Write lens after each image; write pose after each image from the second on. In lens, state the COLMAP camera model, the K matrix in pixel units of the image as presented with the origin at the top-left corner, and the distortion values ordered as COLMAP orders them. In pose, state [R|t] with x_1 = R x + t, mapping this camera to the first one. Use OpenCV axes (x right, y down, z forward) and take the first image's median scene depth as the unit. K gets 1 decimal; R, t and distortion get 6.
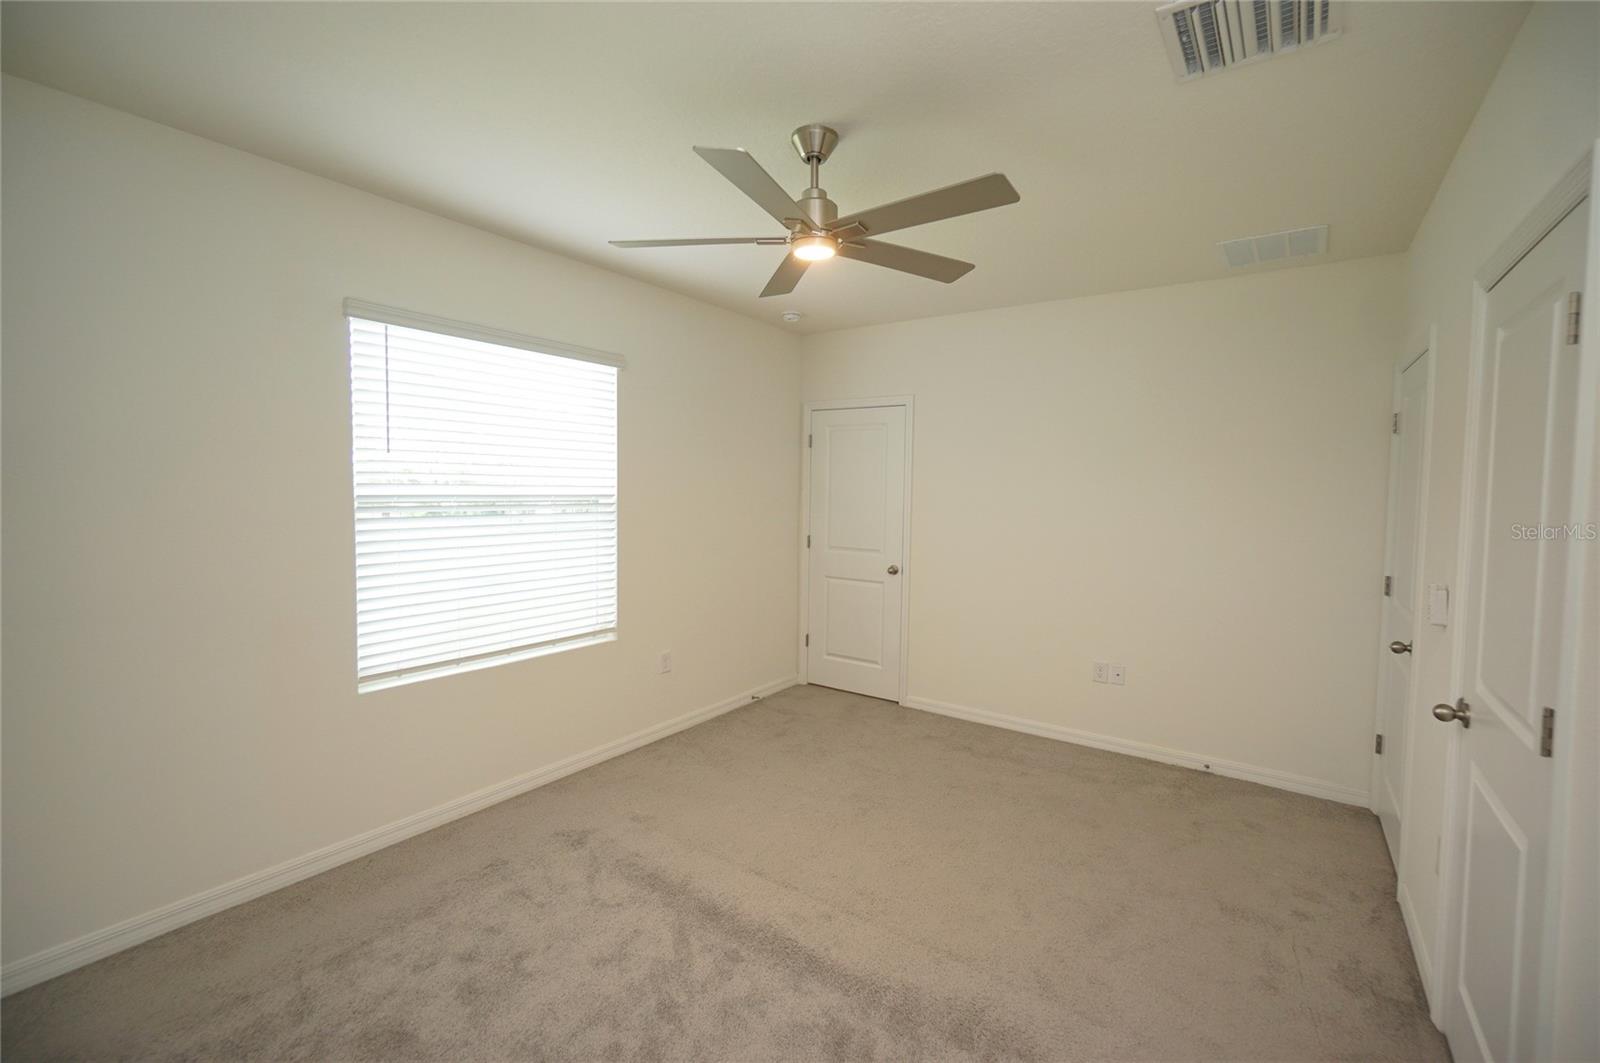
lens RADIAL K [[699.9, 0, 800.7], [0, 699.9, 519.8], [0, 0, 1]] dist [-0.005159, 0.001702]
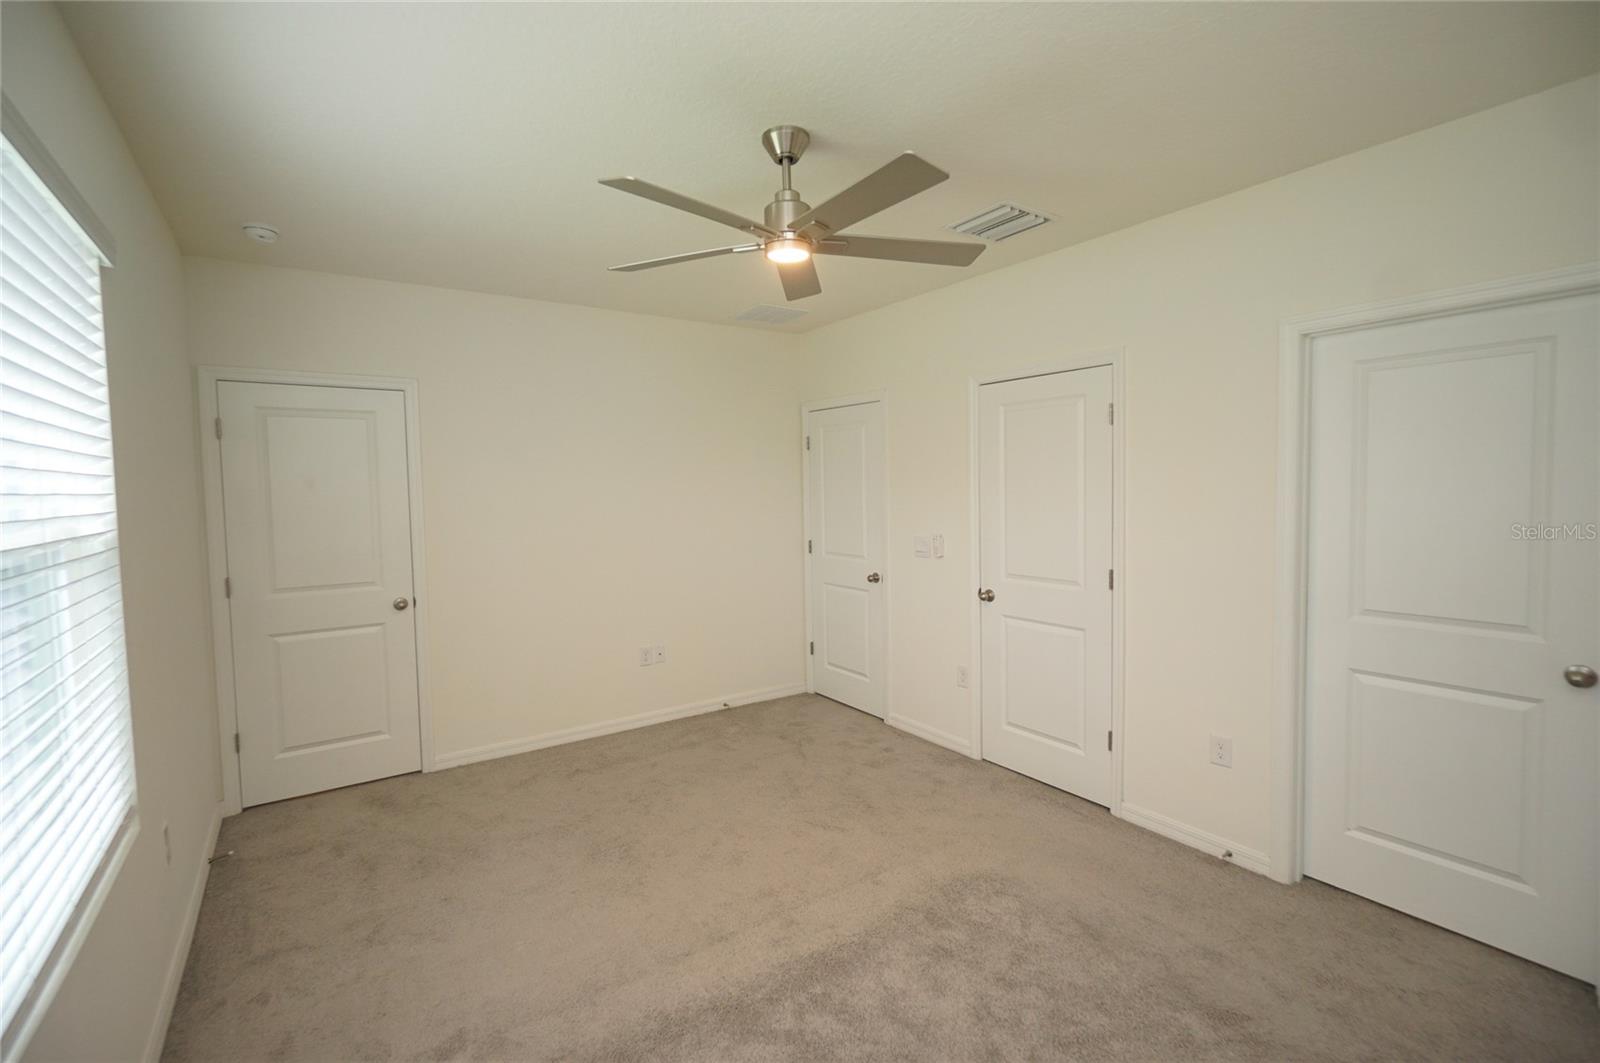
lens RADIAL K [[699.9, 0, 805.7], [0, 699.9, 528.8], [0, 0, 1]] dist [-0.005159, 0.001702]
pose [[0.333265, -0.072555, 0.940037, -0.520906], [0.067469, 0.996314, 0.052979, -0.026544], [-0.940416, 0.045767, 0.336931, 0.379955]]
